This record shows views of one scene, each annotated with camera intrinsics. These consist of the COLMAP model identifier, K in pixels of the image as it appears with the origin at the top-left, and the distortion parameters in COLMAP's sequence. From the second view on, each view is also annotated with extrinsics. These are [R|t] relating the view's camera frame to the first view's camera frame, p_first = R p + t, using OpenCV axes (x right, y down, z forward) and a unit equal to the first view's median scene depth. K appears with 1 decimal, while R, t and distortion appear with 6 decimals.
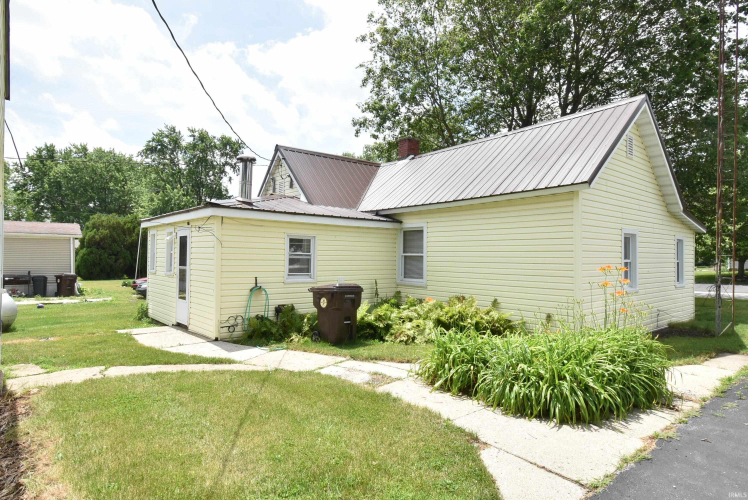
lens RADIAL K [[430.4, 0, 374.0], [0, 430.4, 250.0], [0, 0, 1]] dist [-0.002391, -0.000917]
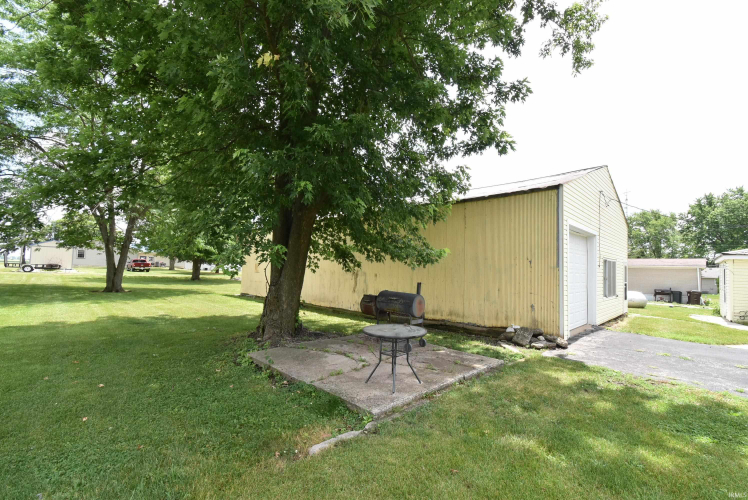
lens RADIAL K [[329.7, 0, 375.0], [0, 329.7, 253.2], [0, 0, 1]] dist [0.009212, -0.005277]
pose [[0.108219, -0.052145, -0.992759, 0.112251], [-0.015142, 0.998421, -0.054093, -0.000013], [0.994012, 0.020886, 0.107258, -0.092876]]
